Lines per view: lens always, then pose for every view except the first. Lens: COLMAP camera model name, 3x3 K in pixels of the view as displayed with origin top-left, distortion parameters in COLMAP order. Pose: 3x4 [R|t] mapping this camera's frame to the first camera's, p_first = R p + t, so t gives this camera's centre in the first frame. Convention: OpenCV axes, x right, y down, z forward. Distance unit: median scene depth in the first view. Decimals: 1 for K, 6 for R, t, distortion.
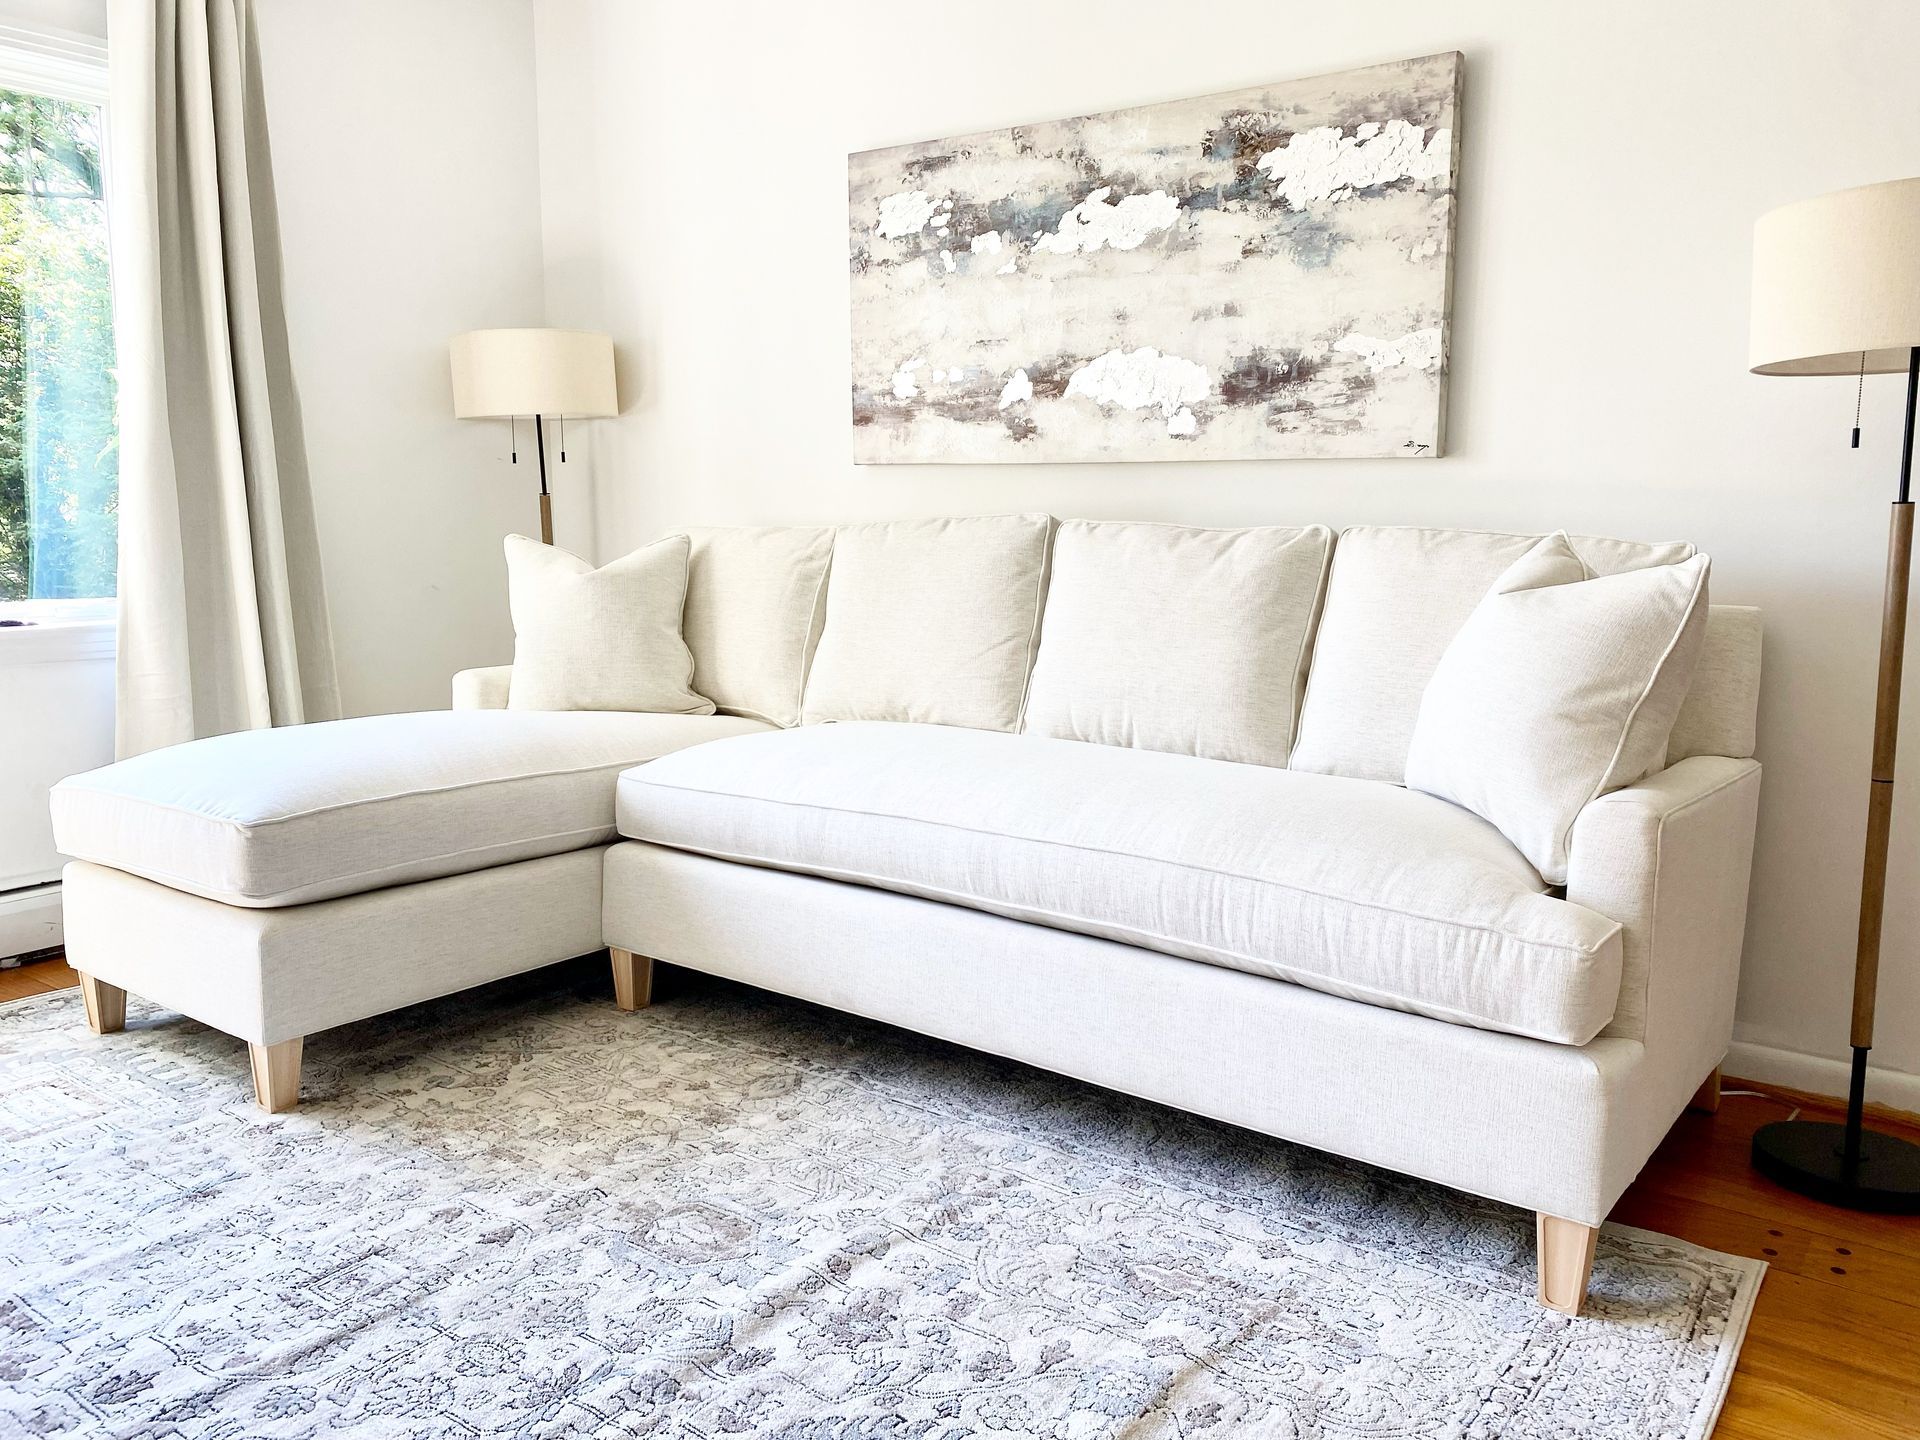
lens RADIAL K [[1451.5, 0, 958.7], [0, 1451.5, 730.6], [0, 0, 1]] dist [0.015696, -0.028722]
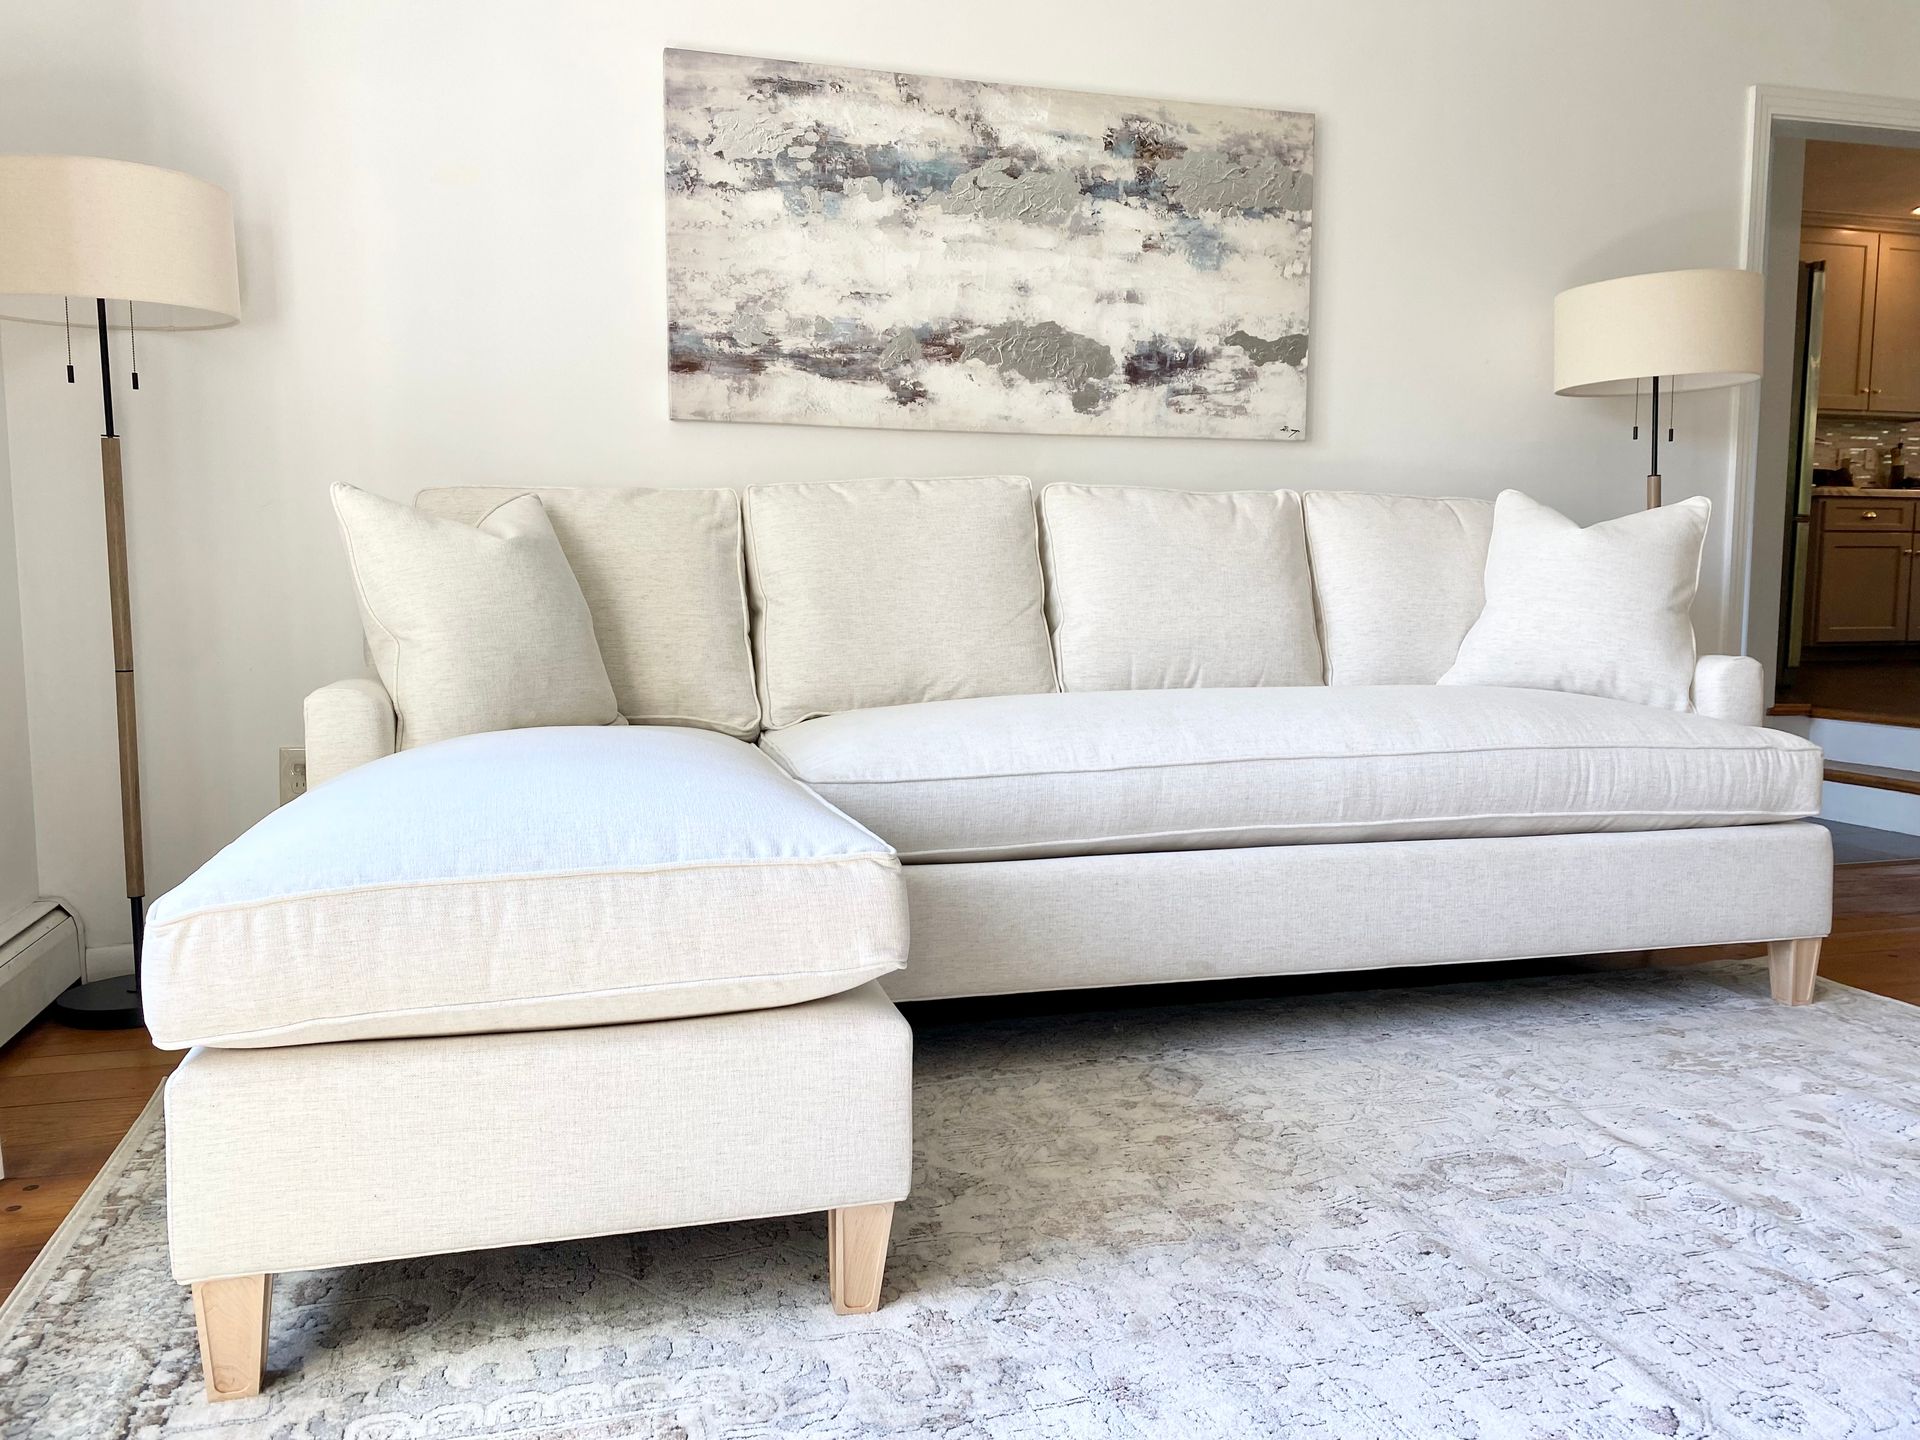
lens RADIAL K [[1451.5, 0, 972.1], [0, 1451.5, 720.6], [0, 0, 1]] dist [0.015696, -0.028722]
pose [[0.621744, -0.079589, 0.779166, -0.756295], [0.122922, 0.992411, 0.003285, 0.006350], [-0.773514, 0.093734, 0.626809, 0.441269]]
